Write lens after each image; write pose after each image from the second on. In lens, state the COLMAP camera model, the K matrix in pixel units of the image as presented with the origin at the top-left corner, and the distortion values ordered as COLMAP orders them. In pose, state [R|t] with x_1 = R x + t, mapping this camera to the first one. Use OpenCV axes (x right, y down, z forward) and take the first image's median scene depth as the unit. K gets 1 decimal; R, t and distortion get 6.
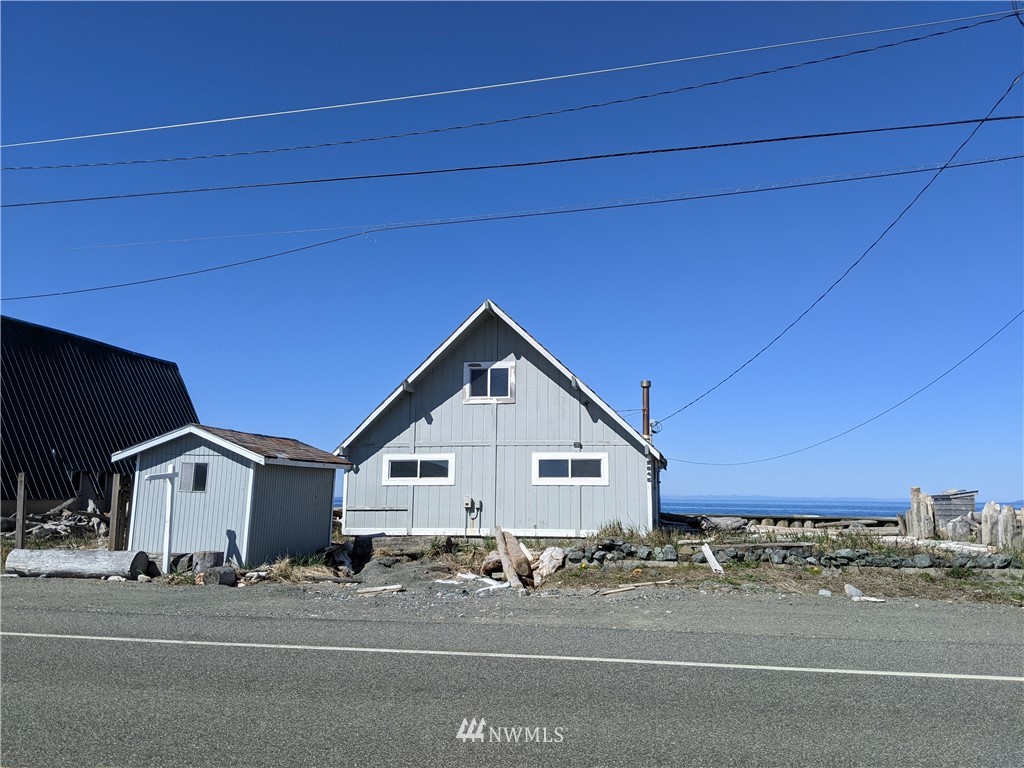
lens RADIAL K [[816.7, 0, 510.9], [0, 816.7, 375.3], [0, 0, 1]] dist [0.022757, -0.035570]
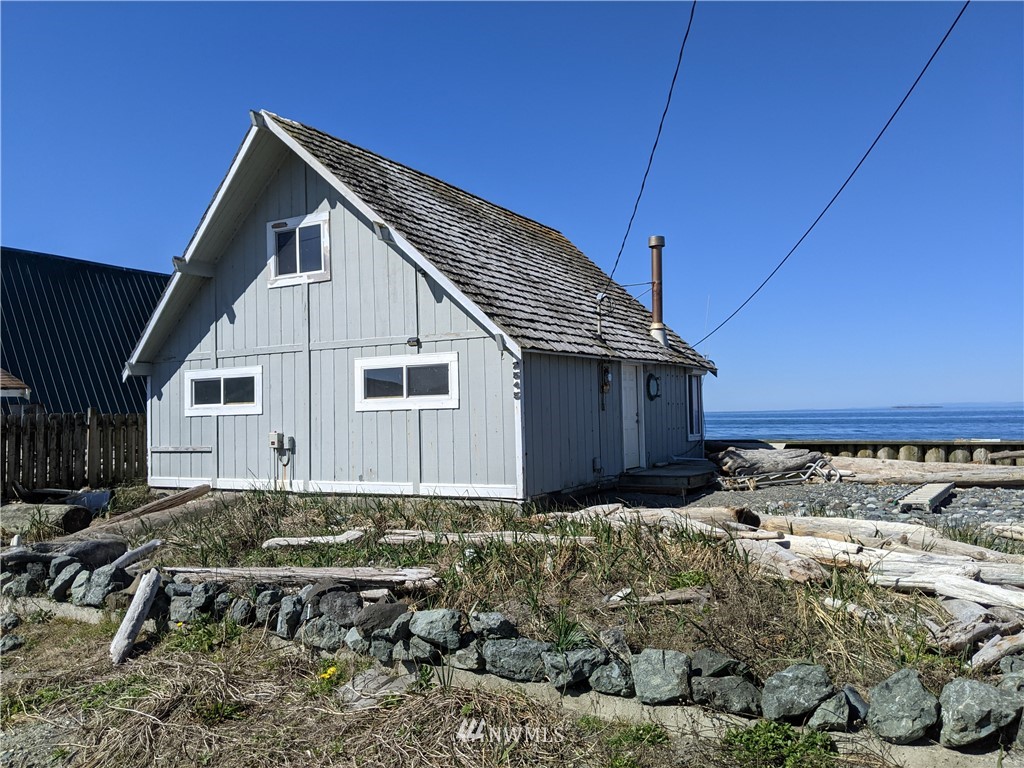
lens RADIAL K [[816.7, 0, 511.7], [0, 816.7, 393.9], [0, 0, 1]] dist [0.022757, -0.035570]
pose [[0.942341, -0.035287, -0.332788, 0.335184], [0.076380, 0.990857, 0.111216, 0.060786], [0.325821, -0.130222, 0.936420, 0.452361]]
